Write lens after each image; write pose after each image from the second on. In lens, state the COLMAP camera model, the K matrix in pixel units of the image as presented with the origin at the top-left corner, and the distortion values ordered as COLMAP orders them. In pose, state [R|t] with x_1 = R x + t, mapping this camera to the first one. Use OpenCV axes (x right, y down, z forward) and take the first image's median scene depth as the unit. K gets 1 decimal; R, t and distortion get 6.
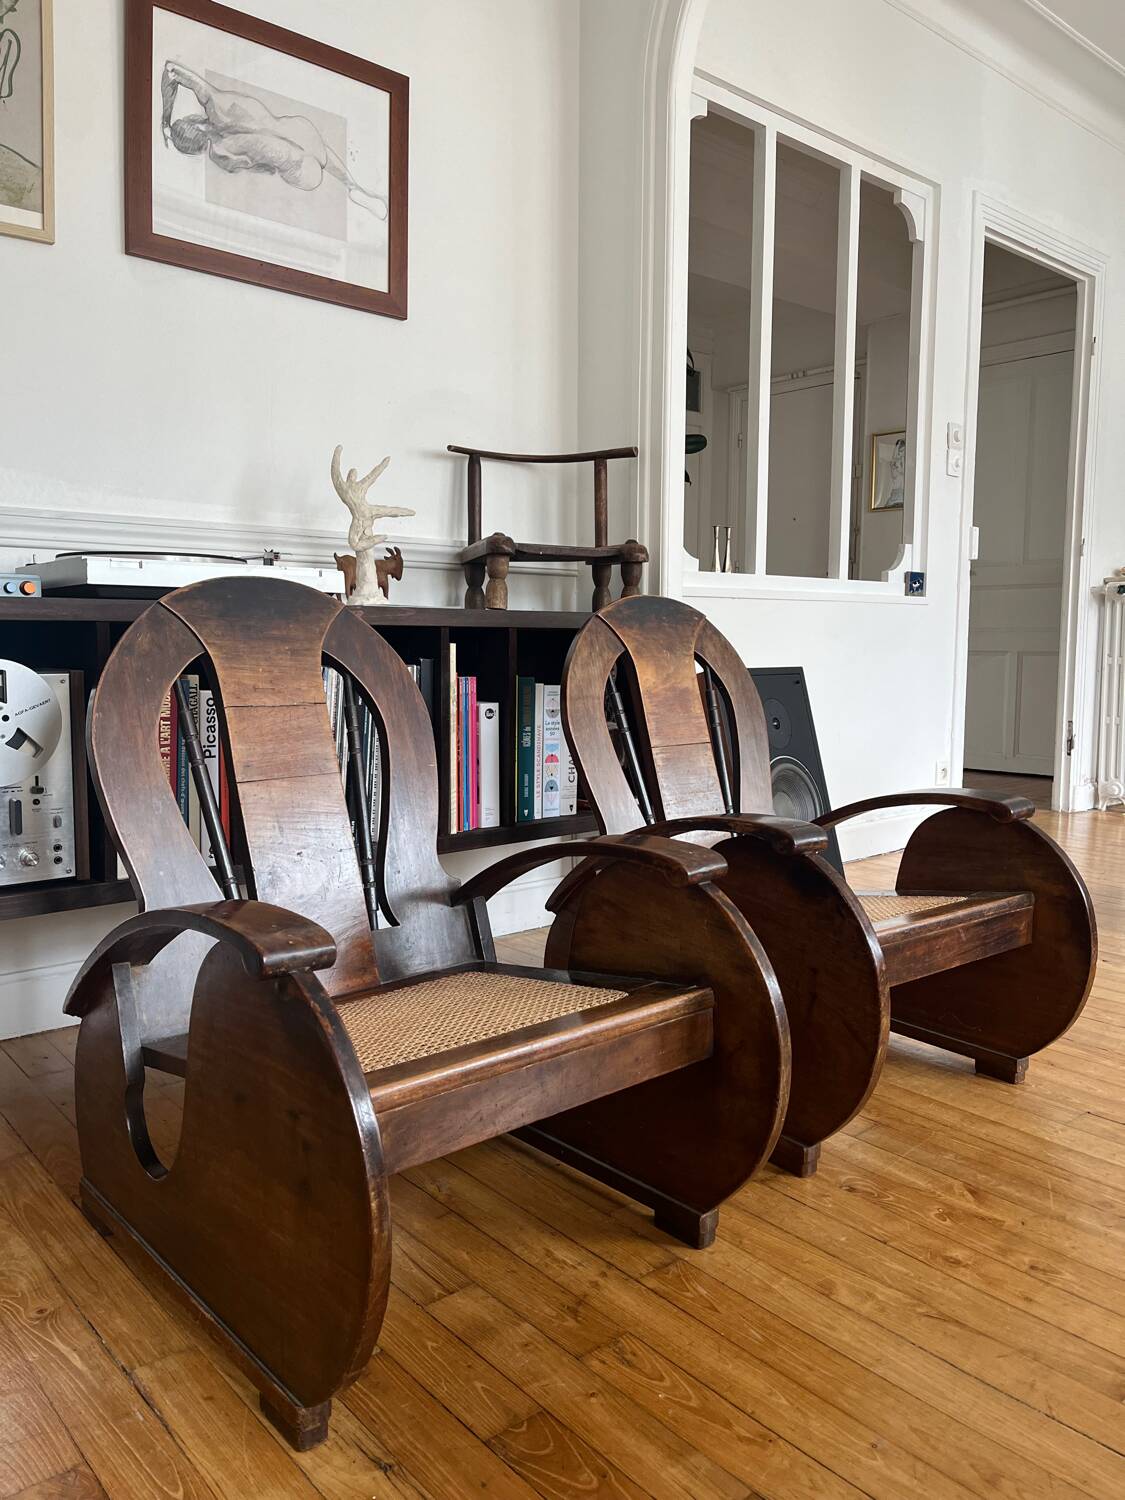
lens RADIAL K [[1132.0, 0, 576.5], [0, 1132.0, 739.8], [0, 0, 1]] dist [0.067941, -0.100228]
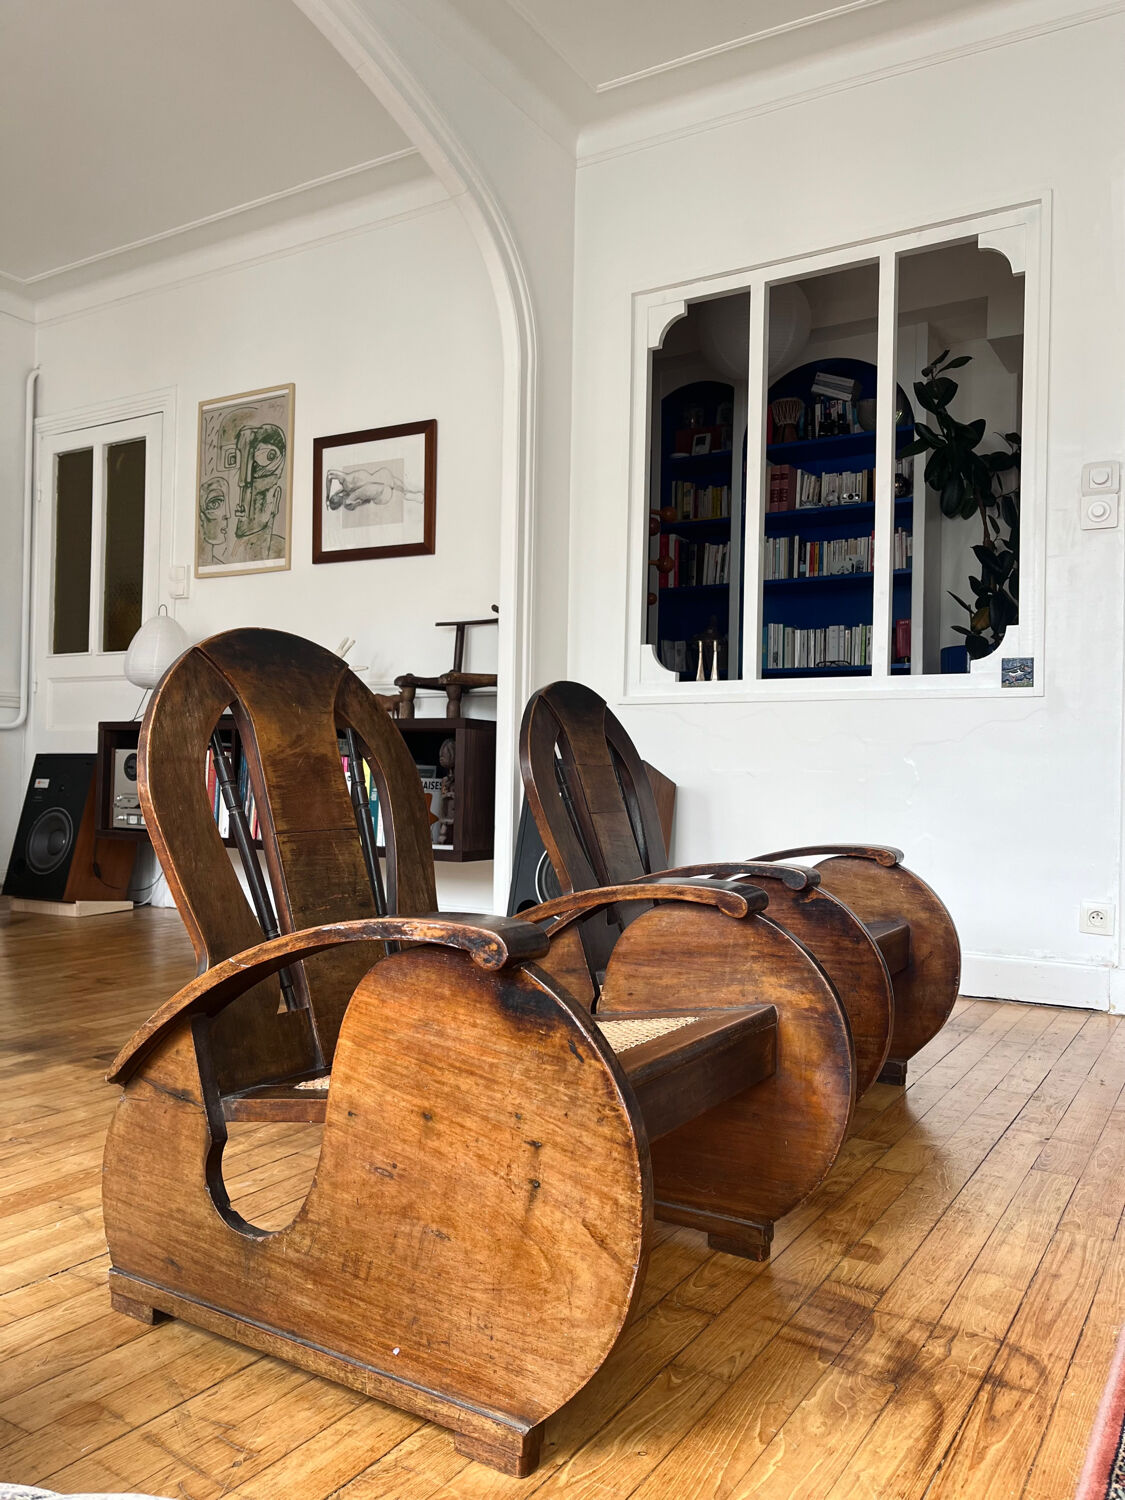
lens RADIAL K [[1133.9, 0, 570.7], [0, 1133.9, 748.3], [0, 0, 1]] dist [0.059235, -0.089161]
pose [[0.308833, -0.019651, -0.950913, 2.079304], [-0.102673, 0.993255, -0.053872, -0.011975], [0.945558, 0.114271, 0.304732, 0.967994]]
